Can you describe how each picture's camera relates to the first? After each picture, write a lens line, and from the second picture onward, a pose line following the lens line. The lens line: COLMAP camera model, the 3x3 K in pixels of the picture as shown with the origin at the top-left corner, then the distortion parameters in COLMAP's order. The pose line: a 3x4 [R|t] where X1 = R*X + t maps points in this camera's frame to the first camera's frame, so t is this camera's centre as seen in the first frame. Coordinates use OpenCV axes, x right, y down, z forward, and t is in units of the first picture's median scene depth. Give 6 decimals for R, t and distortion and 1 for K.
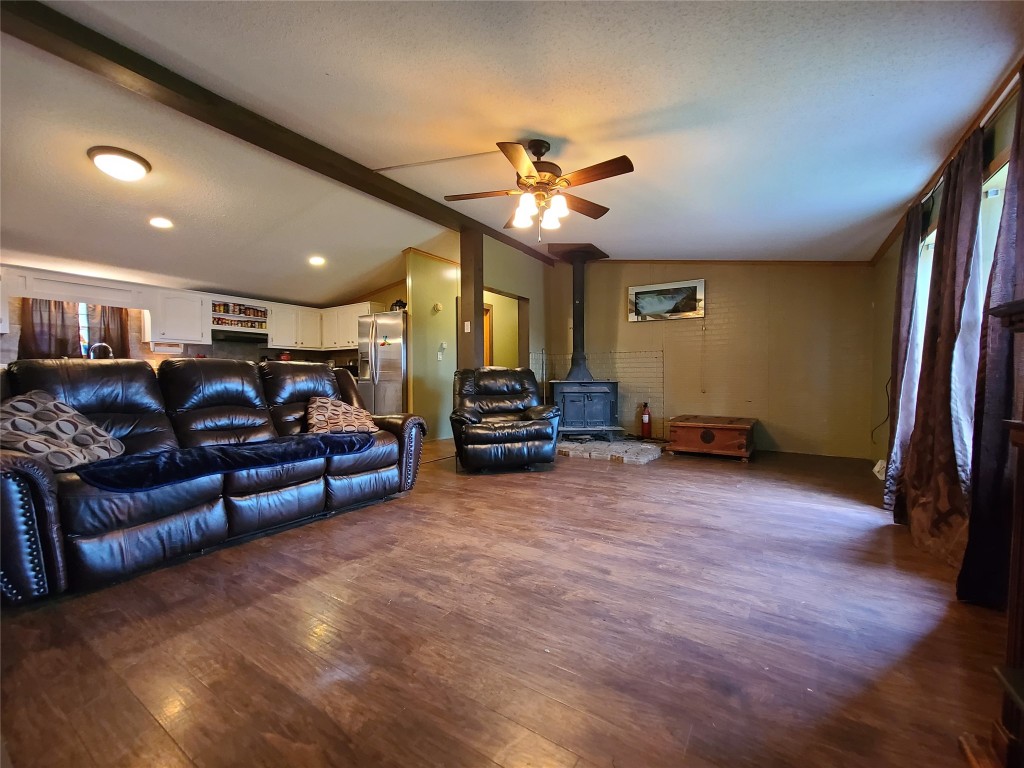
lens RADIAL K [[421.4, 0, 523.1], [0, 421.4, 386.3], [0, 0, 1]] dist [0.002209, -0.000417]
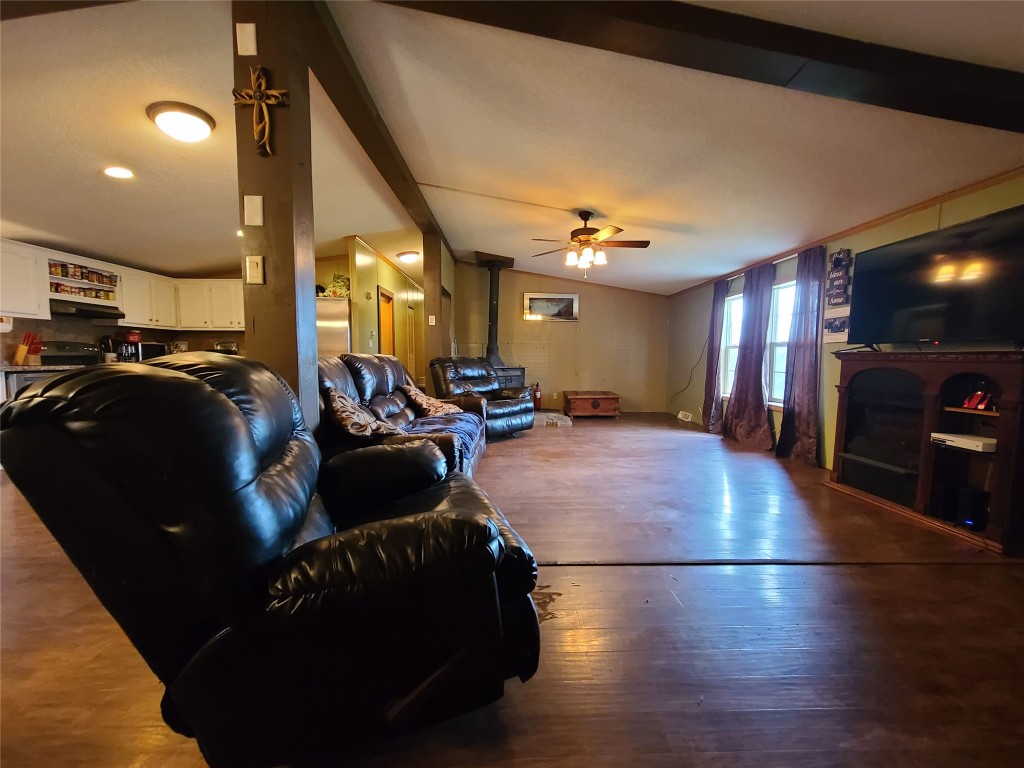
lens RADIAL K [[421.4, 0, 523.1], [0, 421.4, 386.3], [0, 0, 1]] dist [0.002209, -0.000417]
pose [[0.826204, -0.032554, 0.562430, -0.759887], [0.005586, 0.998753, 0.049604, -0.025147], [-0.563343, -0.037841, 0.825356, -0.103840]]
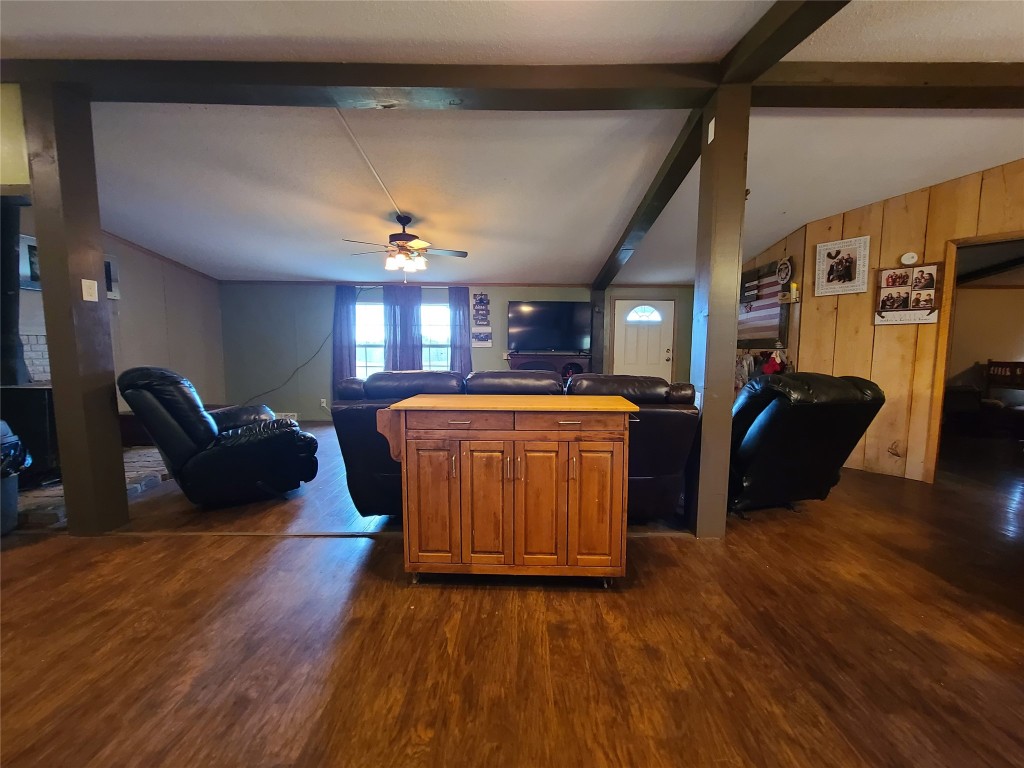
lens RADIAL K [[421.4, 0, 523.1], [0, 421.4, 386.3], [0, 0, 1]] dist [0.002209, -0.000417]
pose [[-0.531683, -0.080238, 0.843134, -1.133765], [0.014158, 0.994521, 0.103573, -0.093396], [-0.846825, 0.067005, -0.527634, 1.104480]]
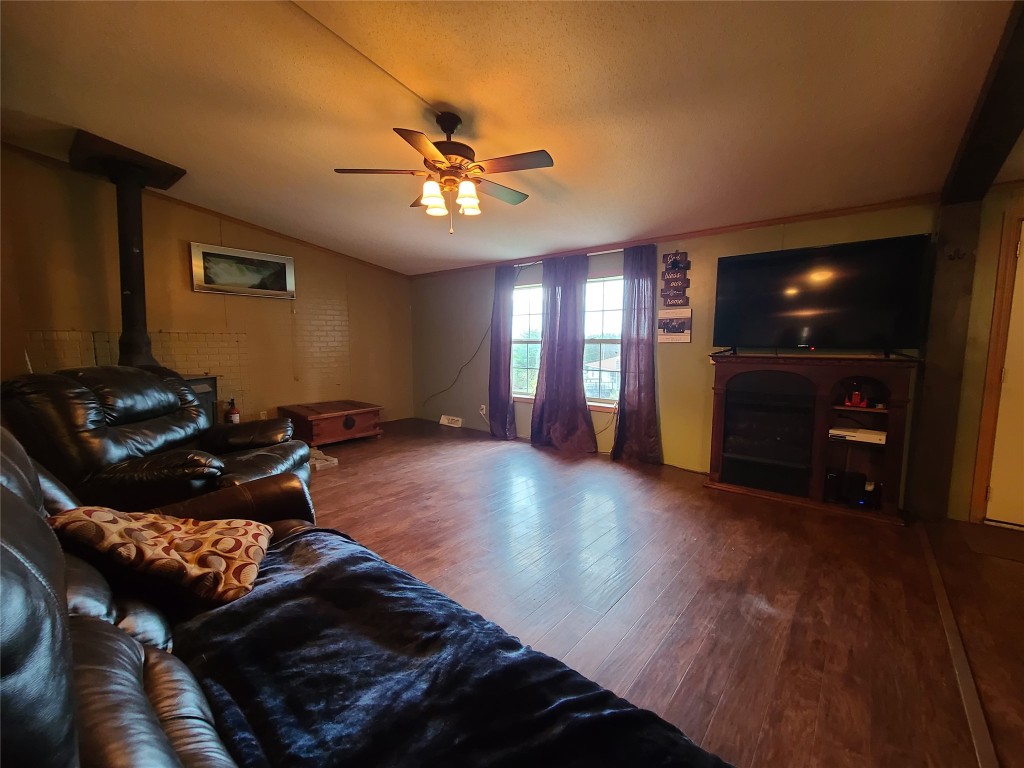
lens RADIAL K [[421.4, 0, 523.1], [0, 421.4, 386.3], [0, 0, 1]] dist [0.002209, -0.000417]
pose [[0.124472, -0.100104, 0.987161, -0.646627], [0.020318, 0.994946, 0.098331, -0.079025], [-0.992015, 0.007817, 0.125877, 0.555832]]
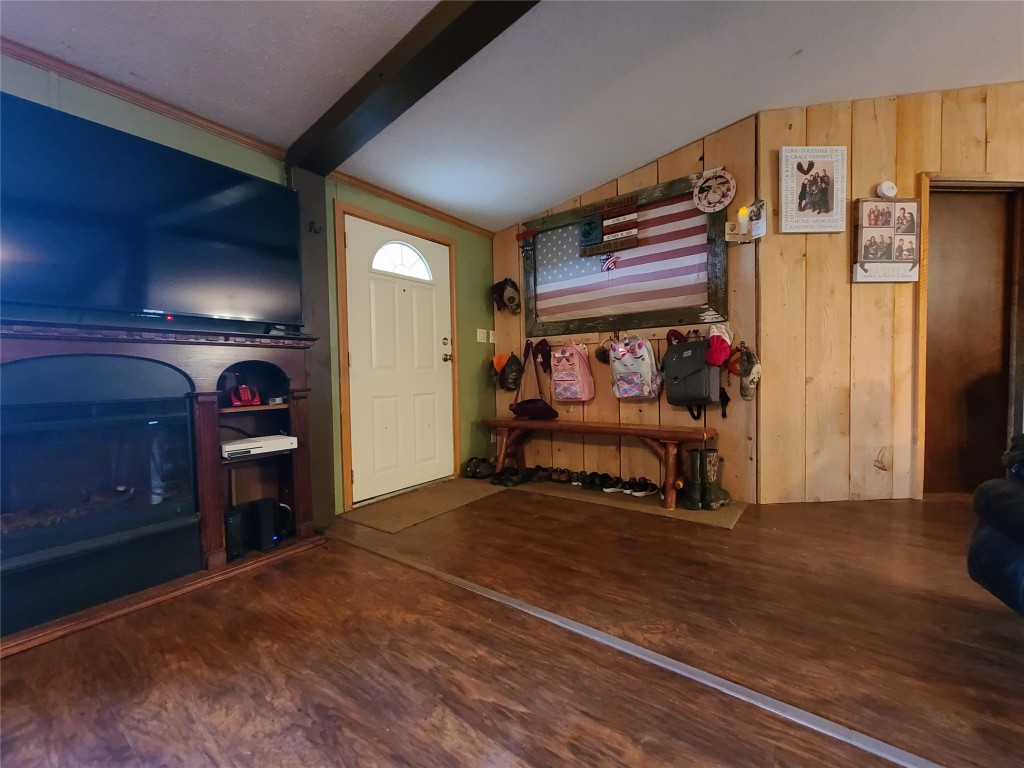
lens RADIAL K [[421.4, 0, 523.1], [0, 421.4, 386.3], [0, 0, 1]] dist [0.002209, -0.000417]
pose [[-0.997039, 0.016090, 0.075192, -0.196178], [0.020377, 0.998189, 0.056595, -0.001113], [-0.074146, 0.057960, -0.995562, 0.555293]]
